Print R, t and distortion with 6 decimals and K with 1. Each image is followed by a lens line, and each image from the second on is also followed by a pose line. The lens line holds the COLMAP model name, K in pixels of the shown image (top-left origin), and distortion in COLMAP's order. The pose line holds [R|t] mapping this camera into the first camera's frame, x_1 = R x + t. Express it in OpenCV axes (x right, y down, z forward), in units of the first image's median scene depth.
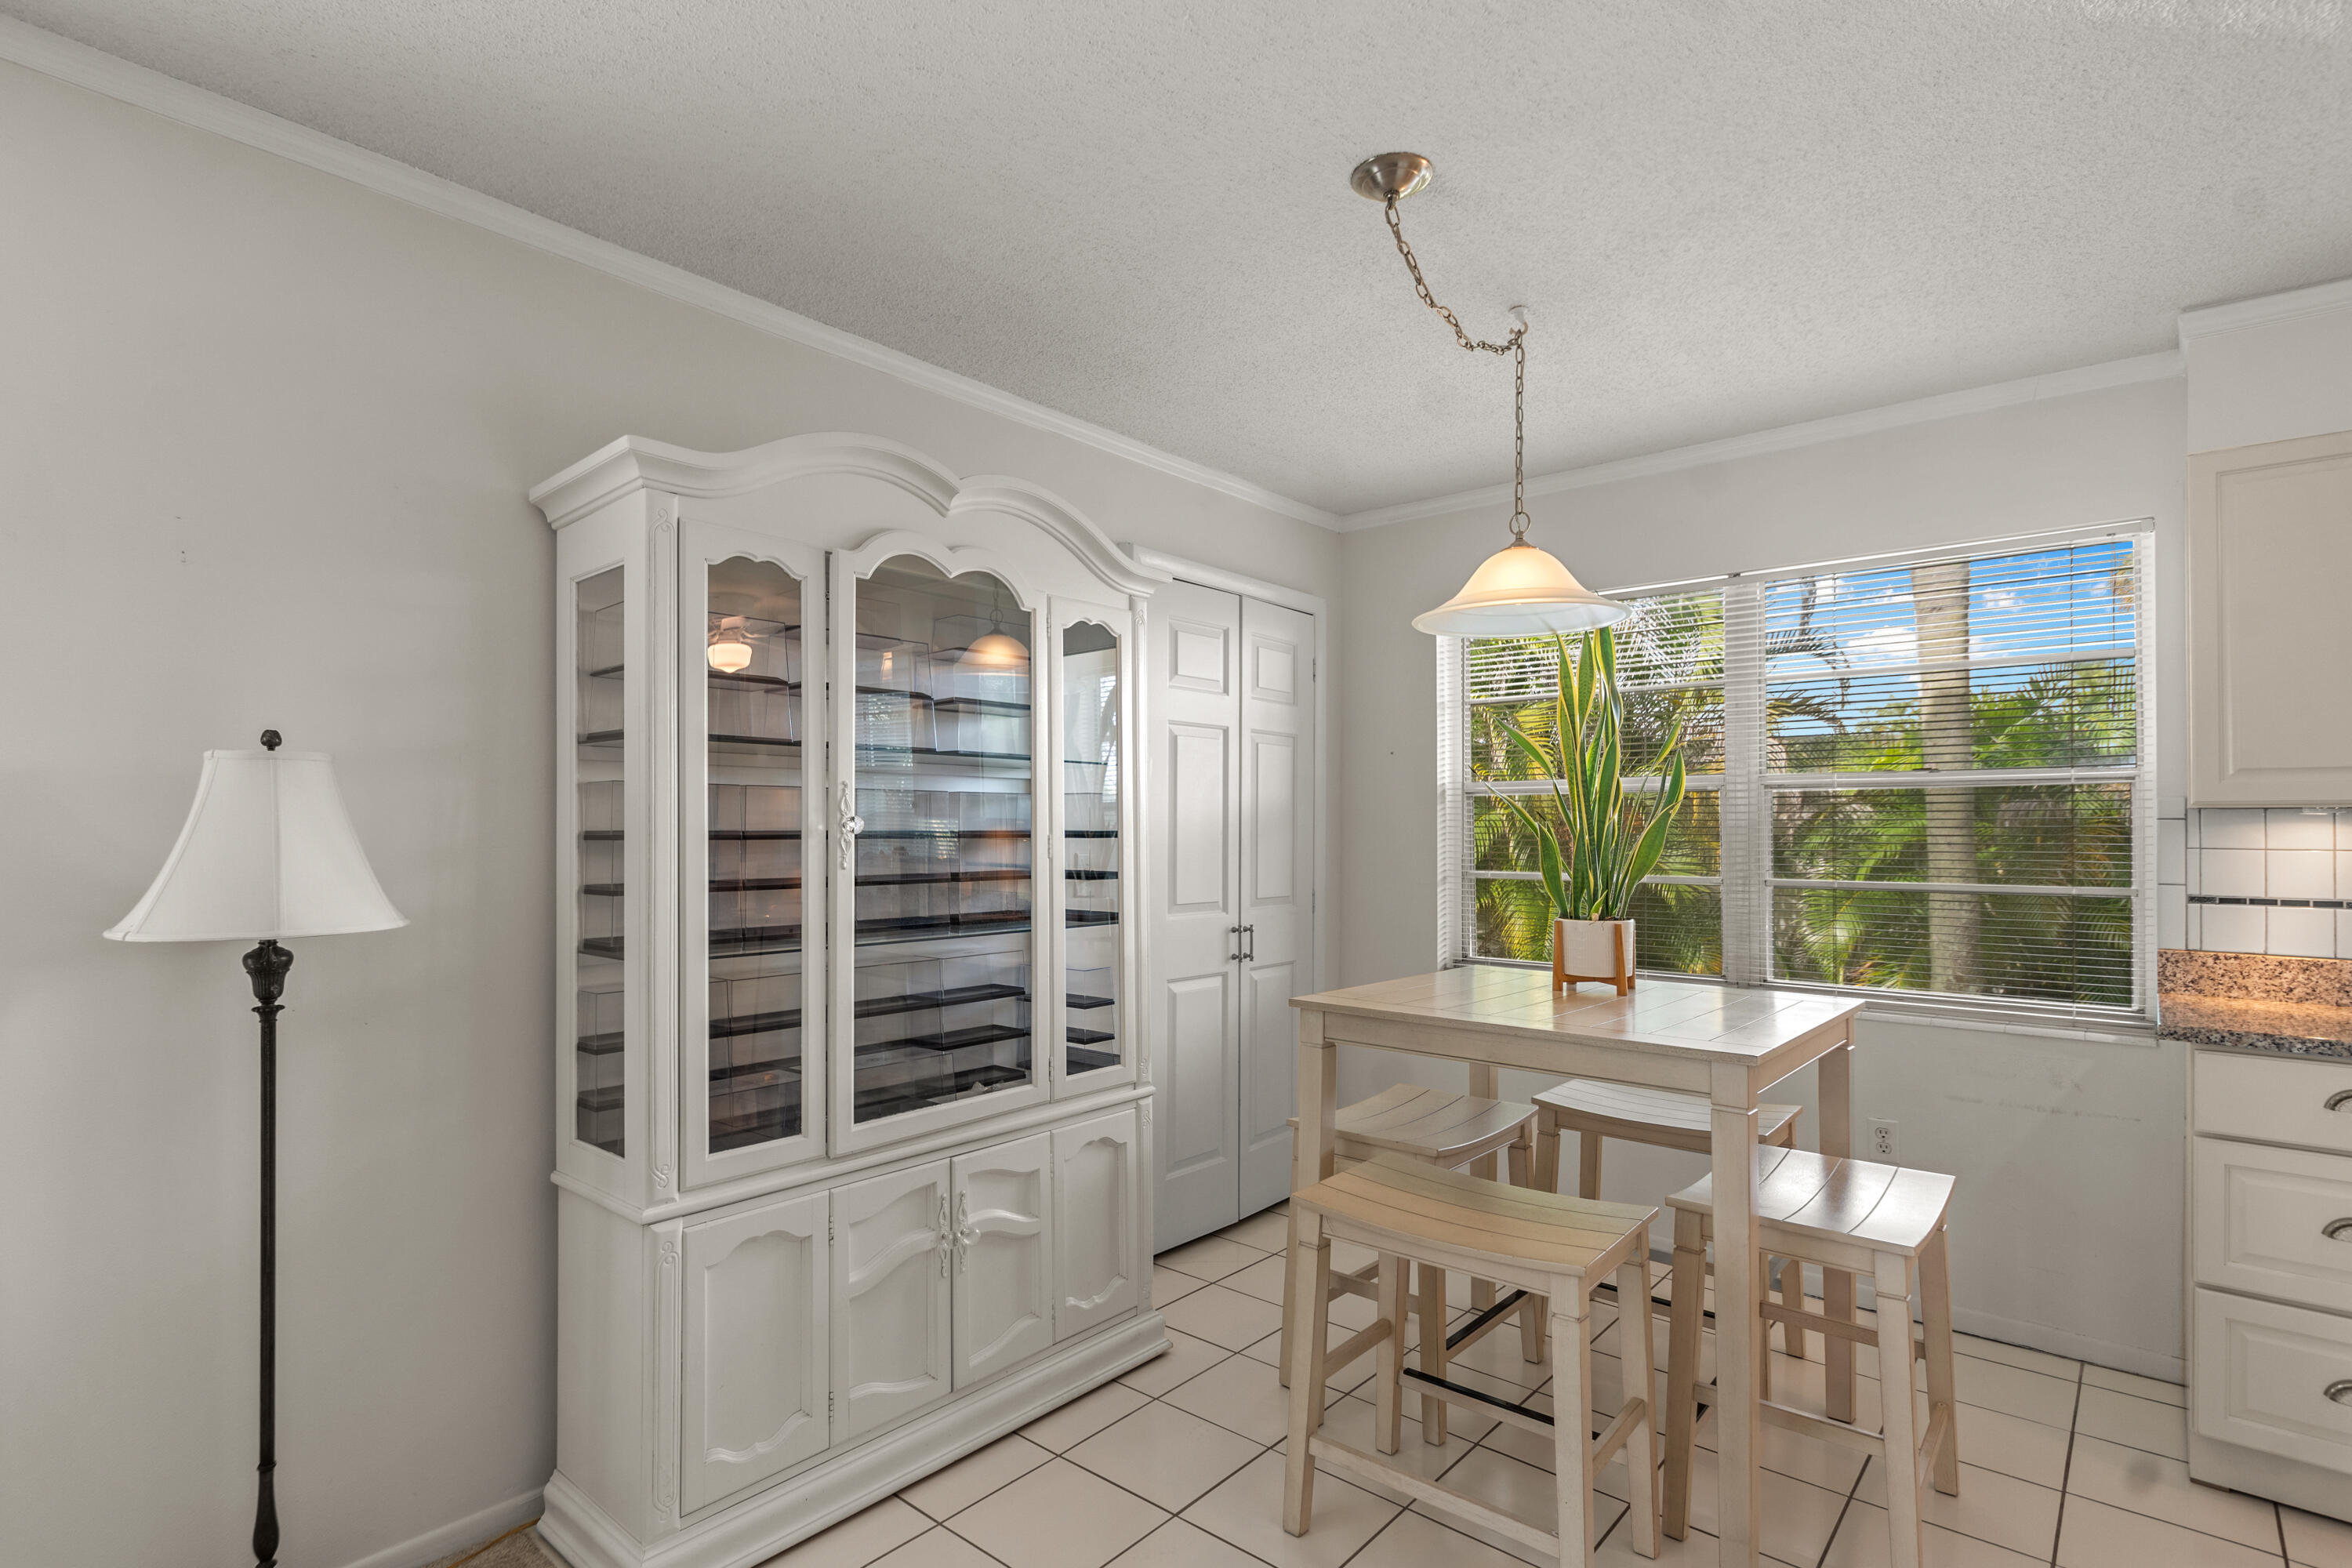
lens RADIAL K [[1163.5, 0, 1126.9], [0, 1163.5, 809.3], [0, 0, 1]] dist [-0.003031, -0.001790]
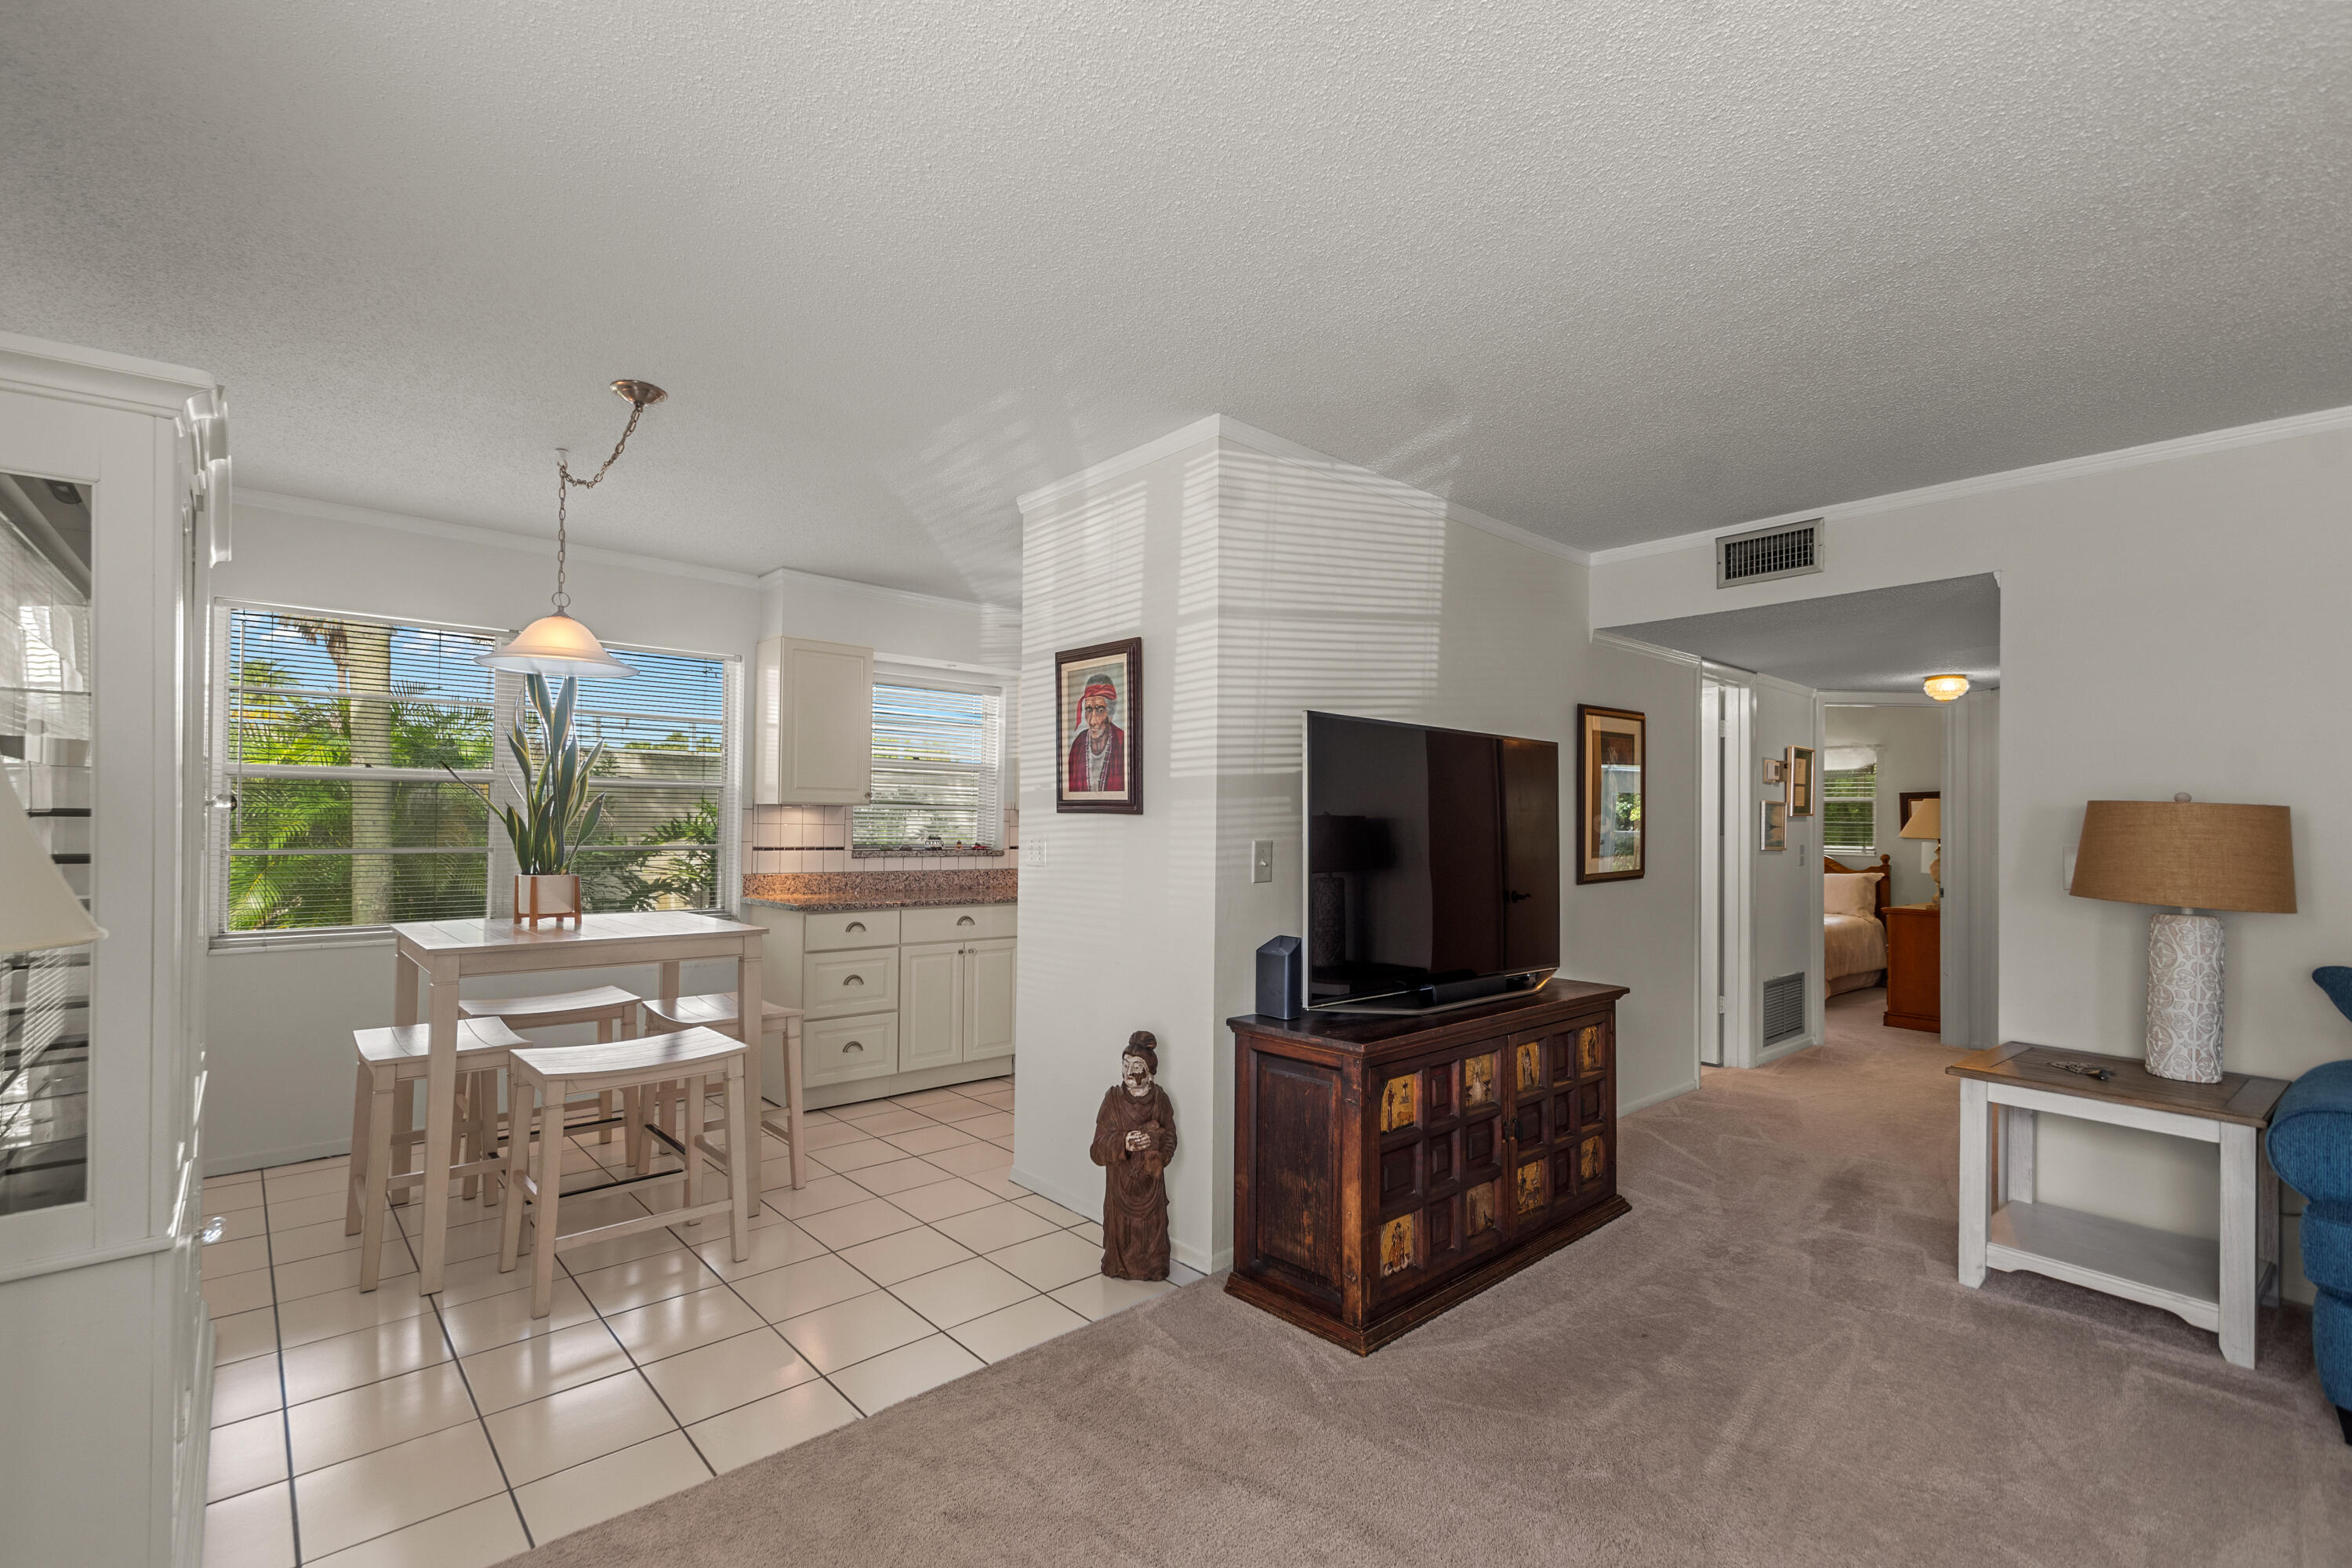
lens RADIAL K [[1023.4, 0, 1122.5], [0, 1023.4, 799.4], [0, 0, 1]] dist [0.013122, 0.000086]
pose [[0.133419, 0.021612, 0.990824, -0.804763], [-0.027055, 0.999469, -0.018157, 0.006206], [-0.990690, -0.024384, 0.133933, 0.124428]]
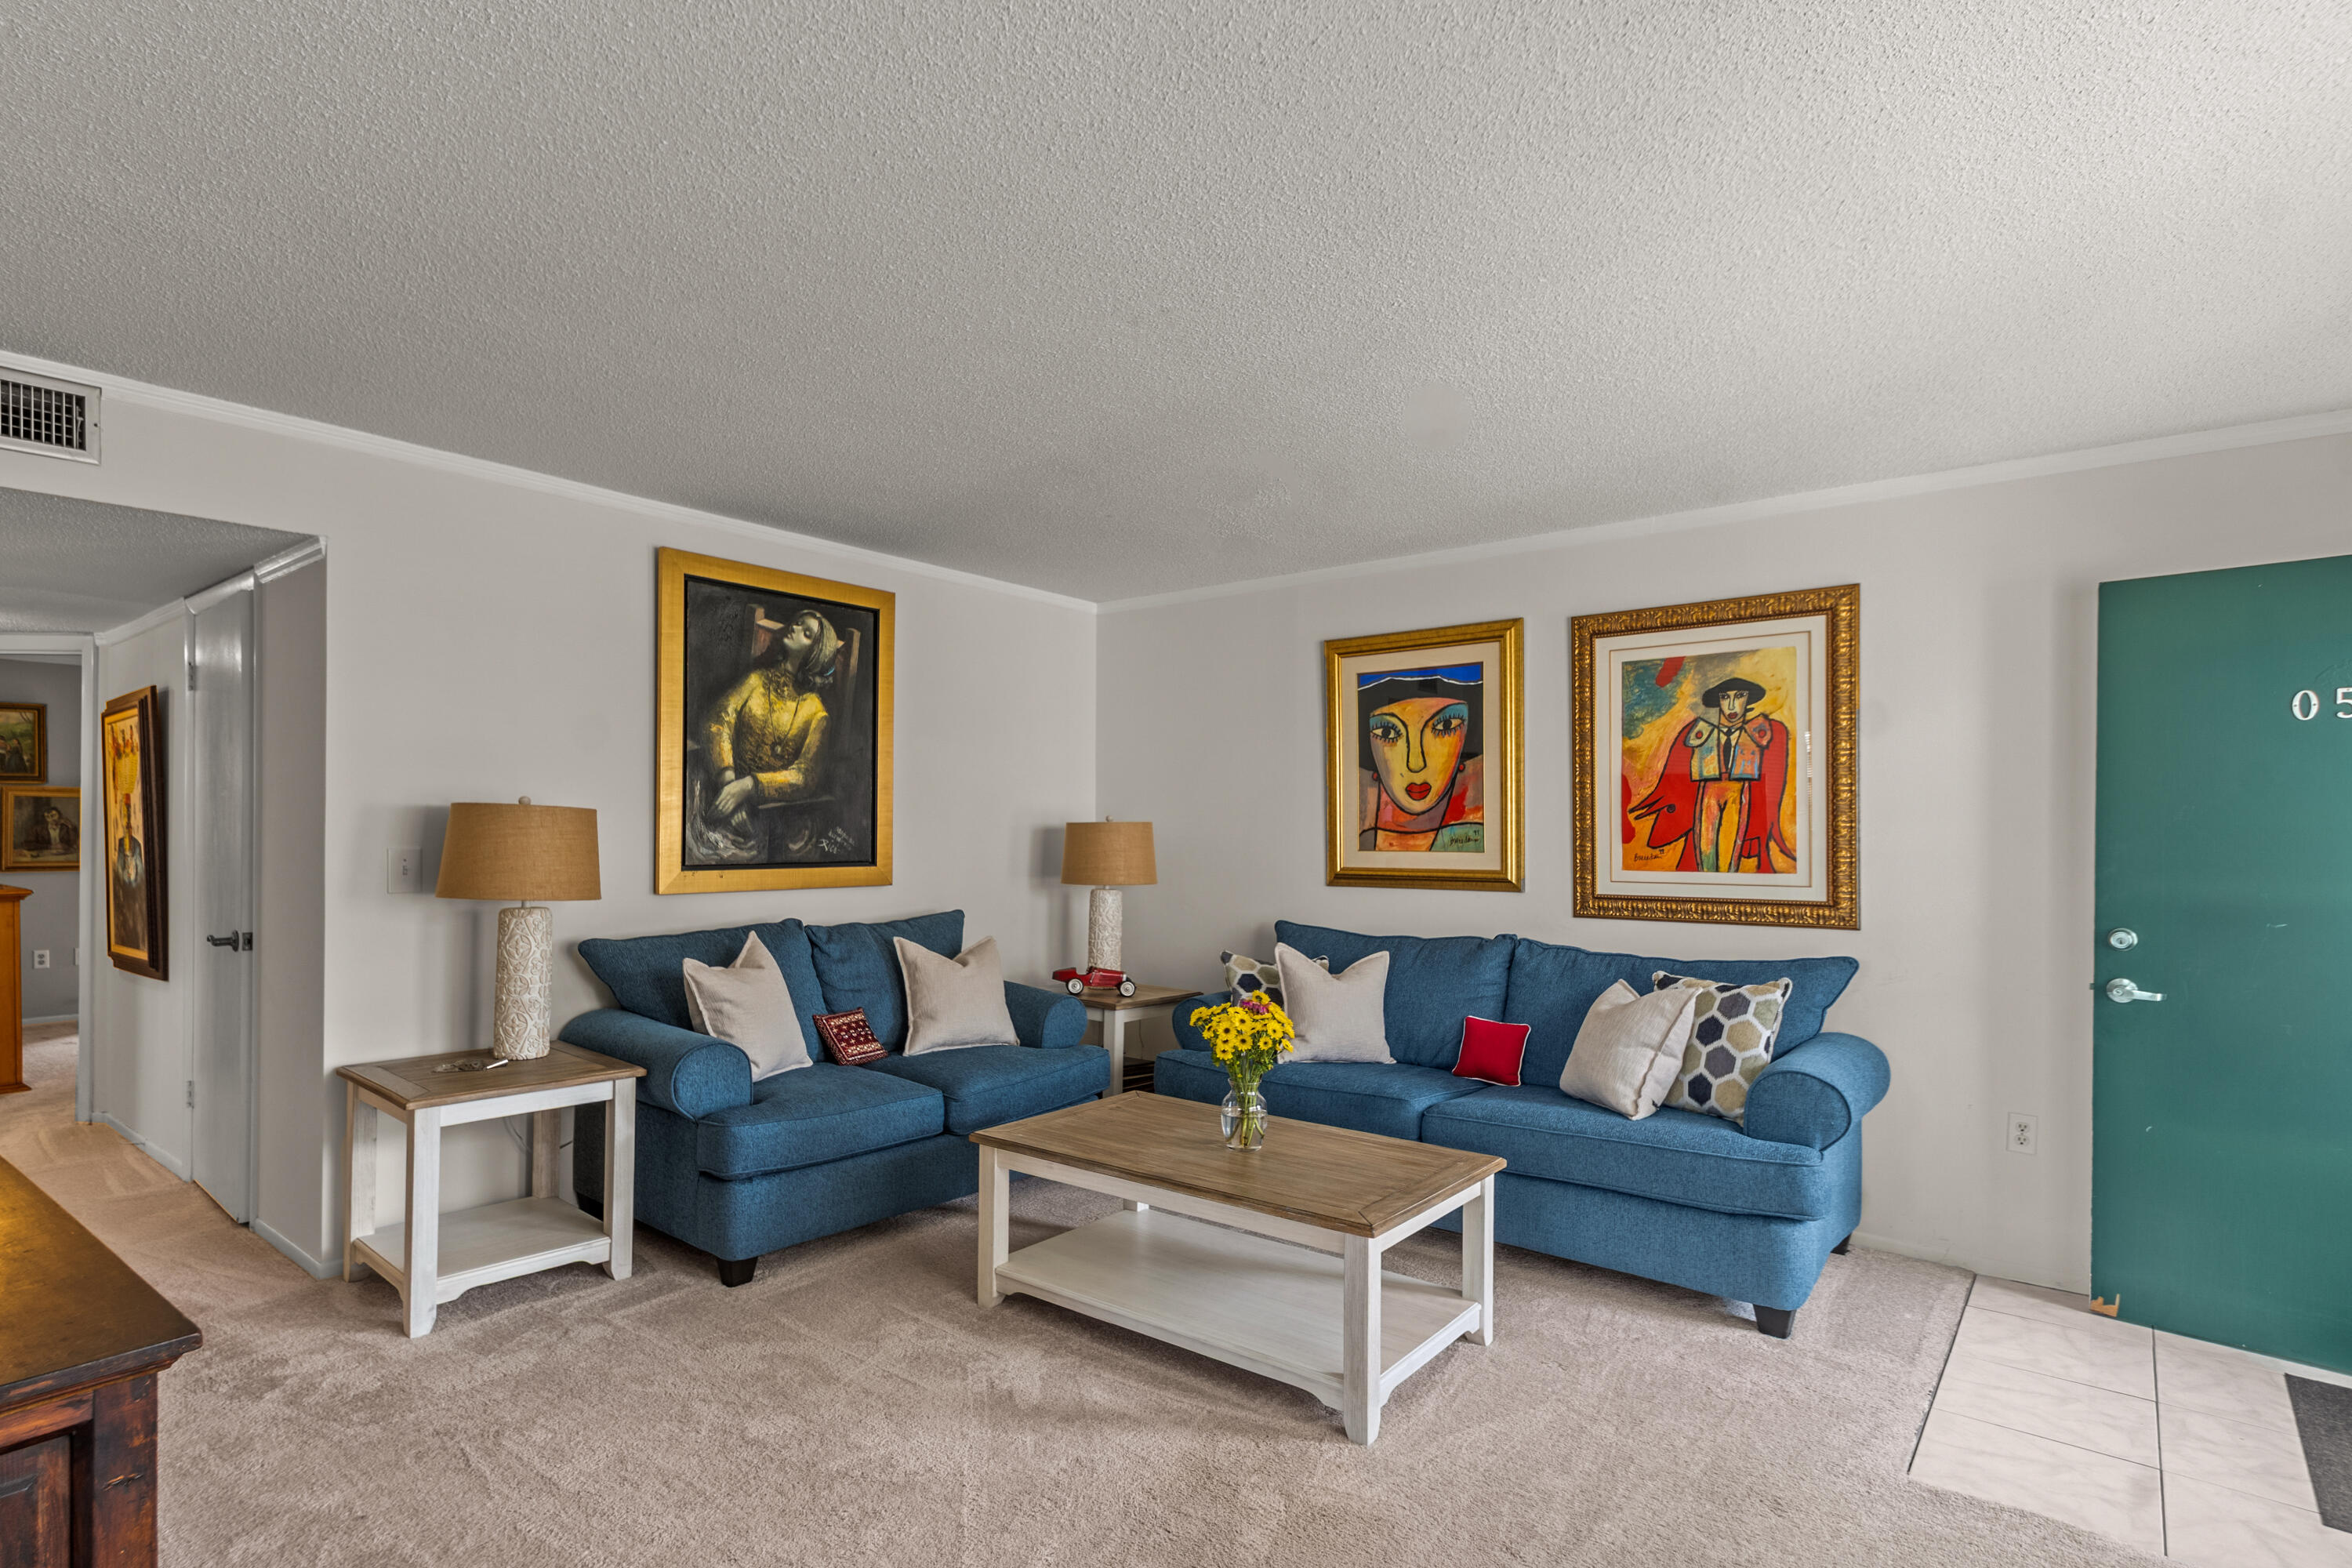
lens RADIAL K [[1189.0, 0, 1123.0], [0, 1189.0, 821.0], [0, 0, 1]] dist [0.015775, -0.000459]
pose [[-0.999341, -0.010067, -0.034864, -0.218051], [-0.009457, 0.999800, -0.017609, -0.005067], [0.035034, -0.017268, -0.999237, 0.558359]]
